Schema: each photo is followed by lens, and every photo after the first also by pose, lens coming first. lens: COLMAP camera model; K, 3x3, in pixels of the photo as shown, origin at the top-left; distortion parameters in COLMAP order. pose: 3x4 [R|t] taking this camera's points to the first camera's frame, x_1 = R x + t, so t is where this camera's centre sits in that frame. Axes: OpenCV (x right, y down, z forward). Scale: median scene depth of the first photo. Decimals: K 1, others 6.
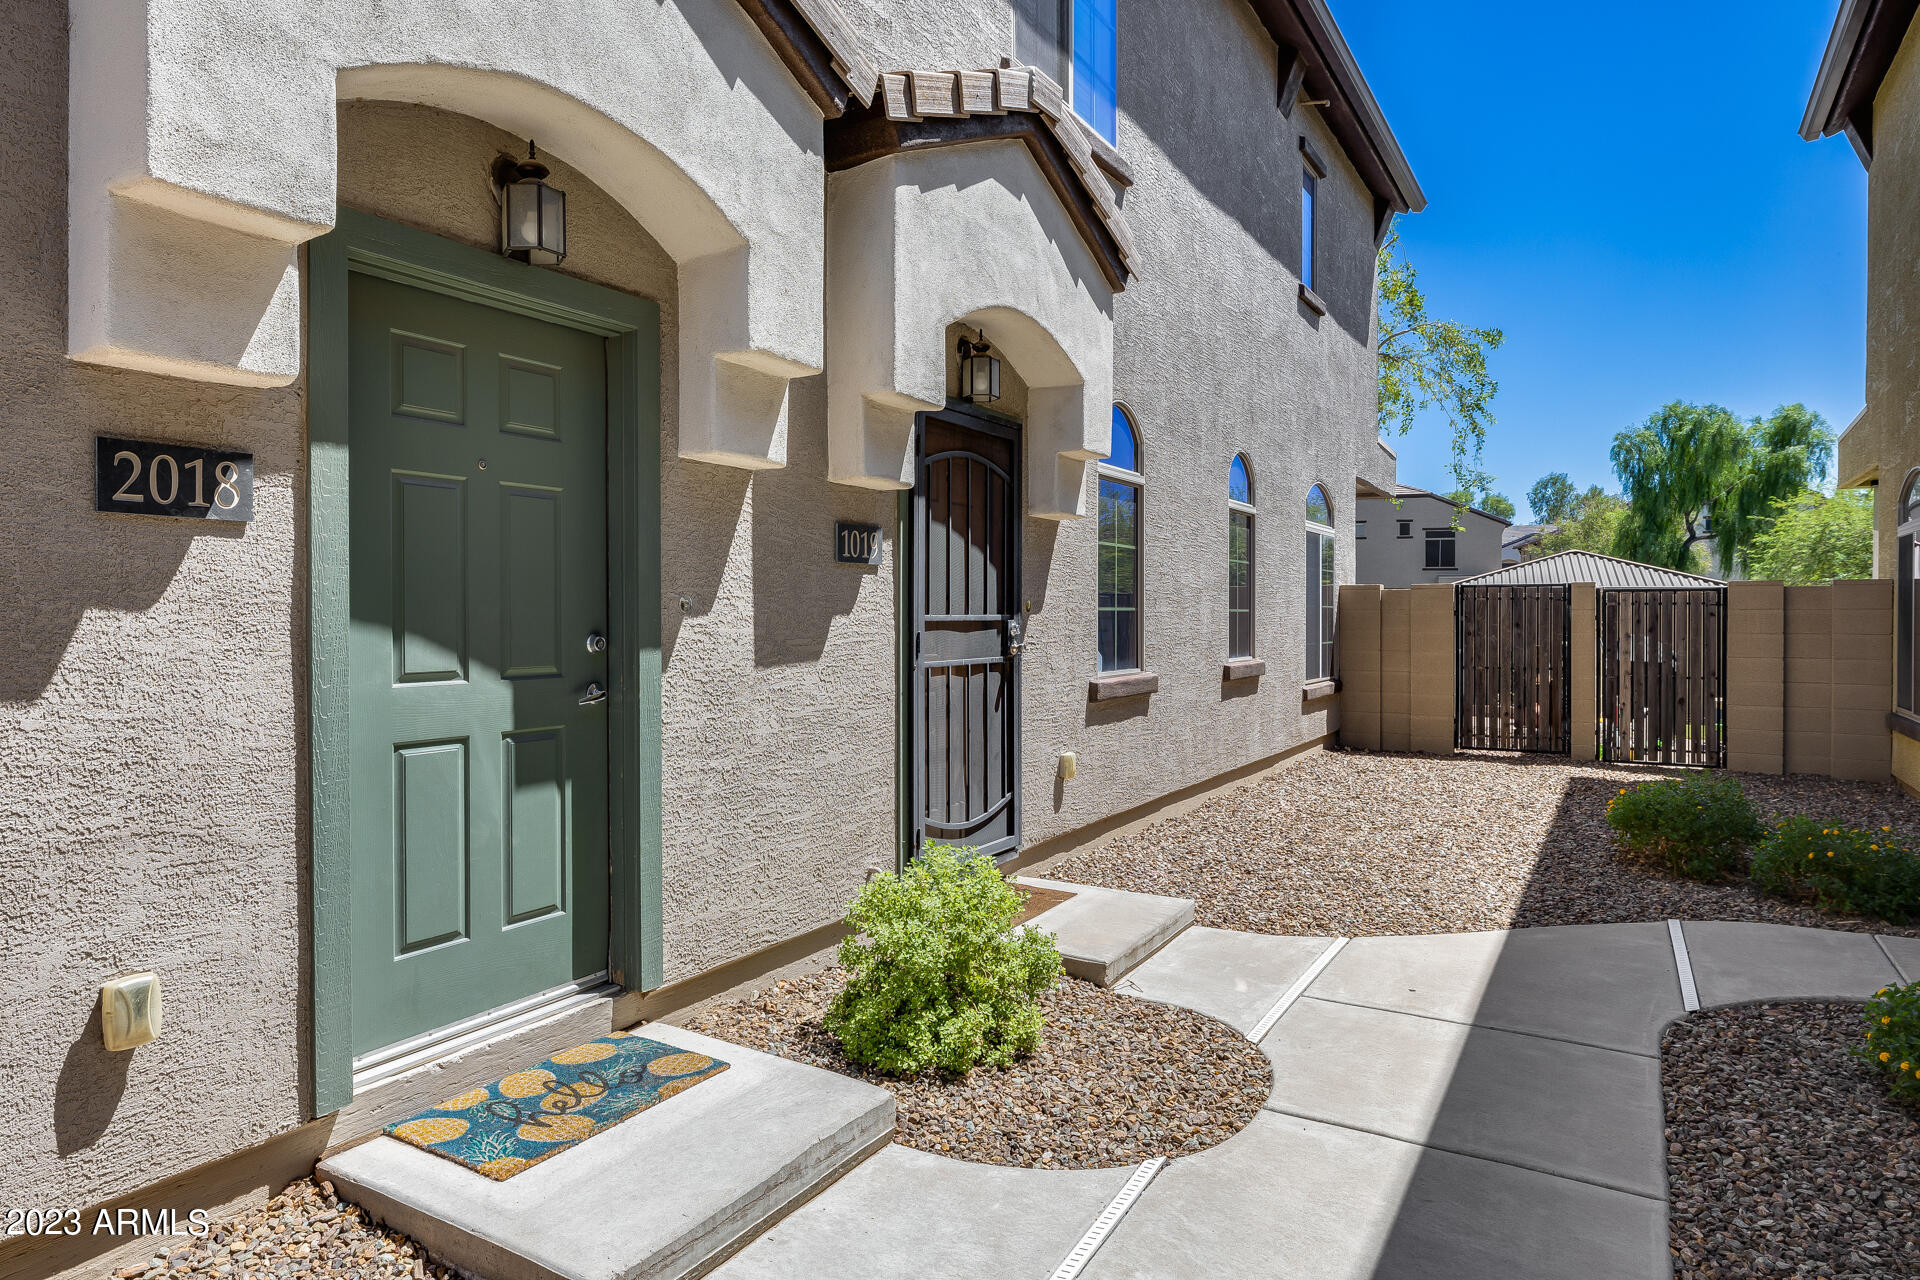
lens RADIAL K [[1143.9, 0, 960.1], [0, 1143.9, 631.4], [0, 0, 1]] dist [-0.001508, -0.000472]
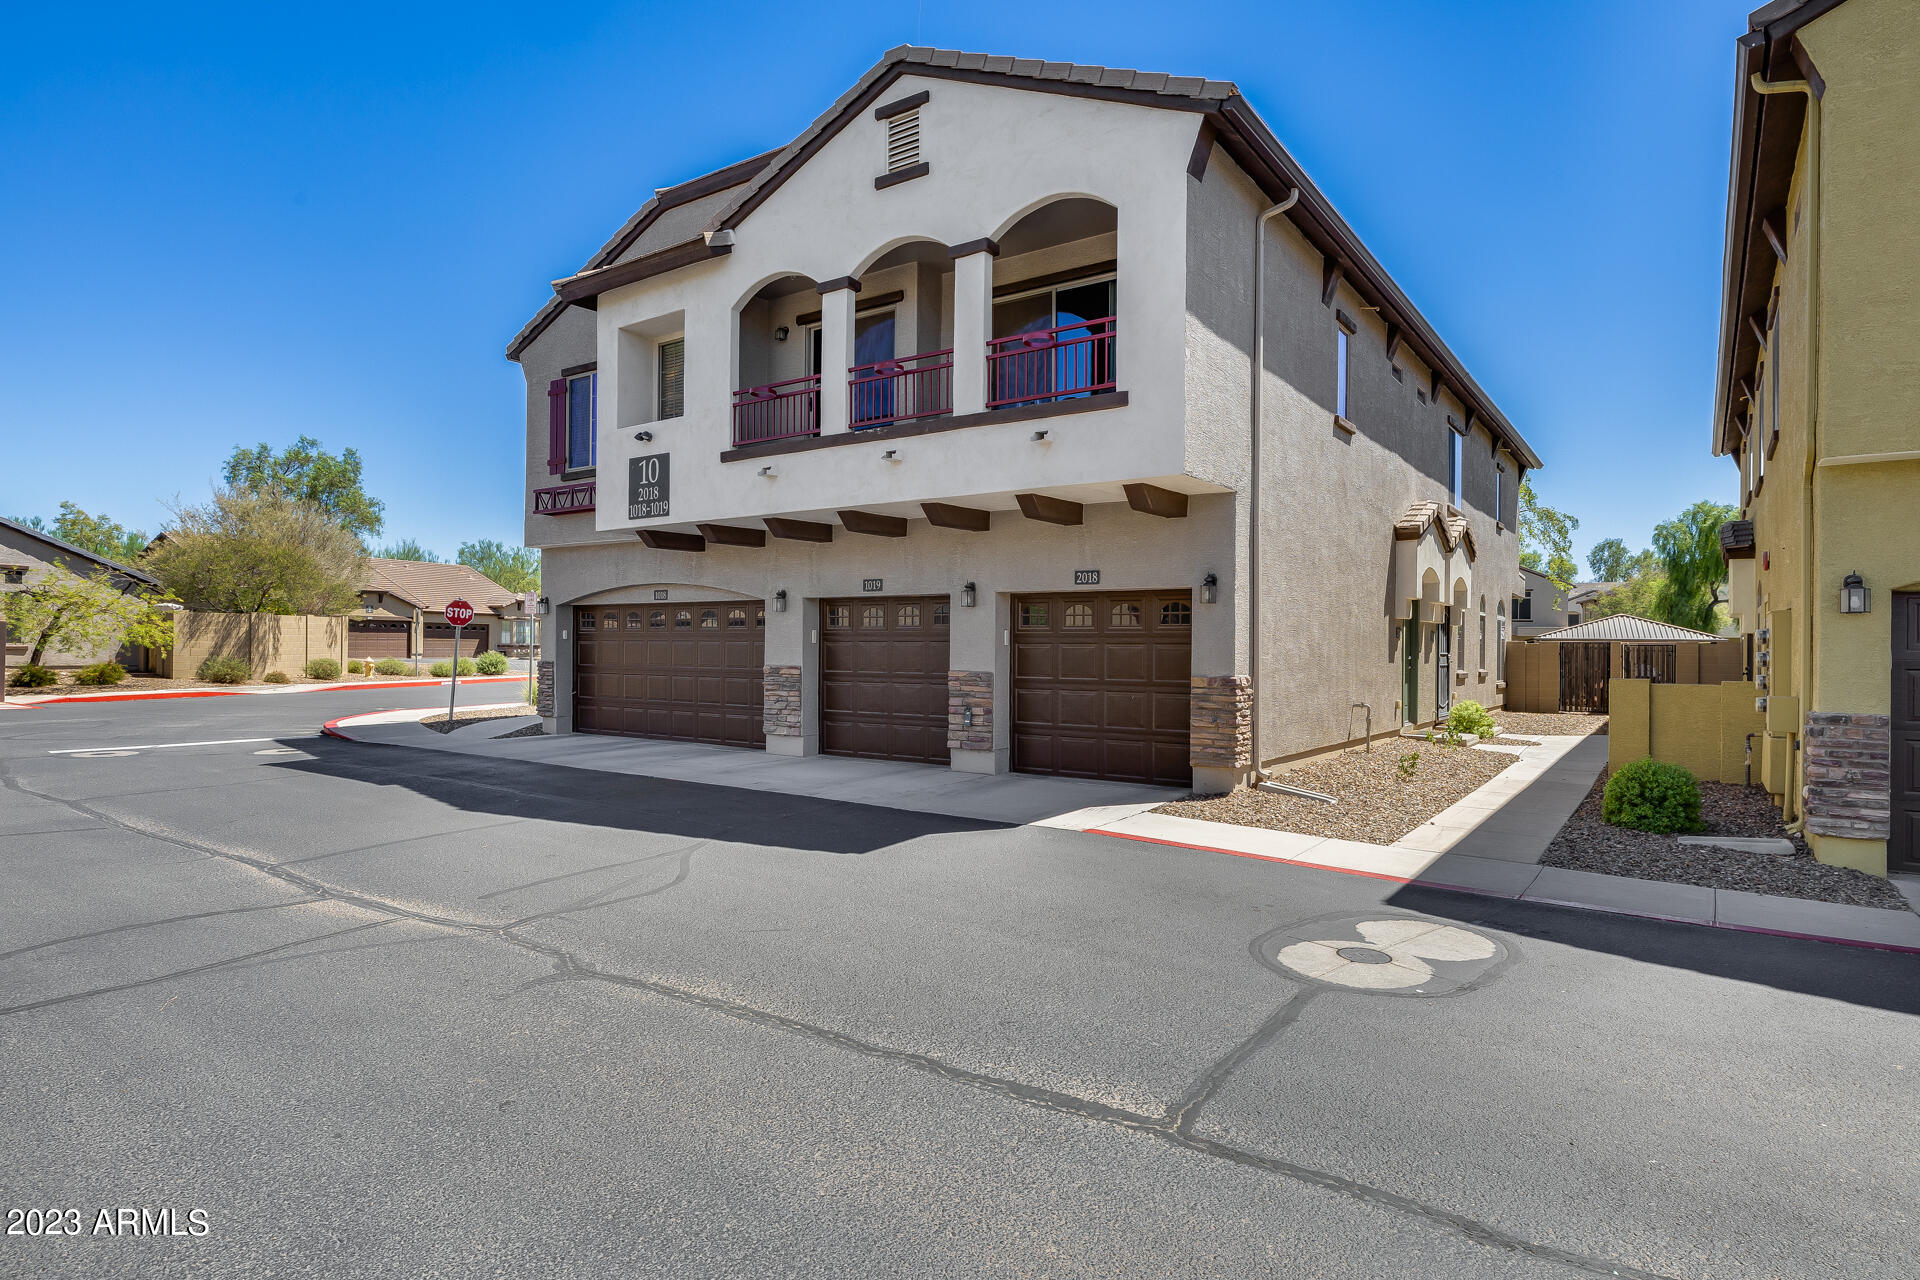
lens RADIAL K [[1041.3, 0, 958.3], [0, 1041.3, 644.5], [0, 0, 1]] dist [0.001704, 0.000211]
pose [[0.996580, 0.008454, -0.082195, -0.163226], [-0.010280, 0.999709, -0.021818, 0.006379], [0.081987, 0.022588, 0.996377, -0.324371]]
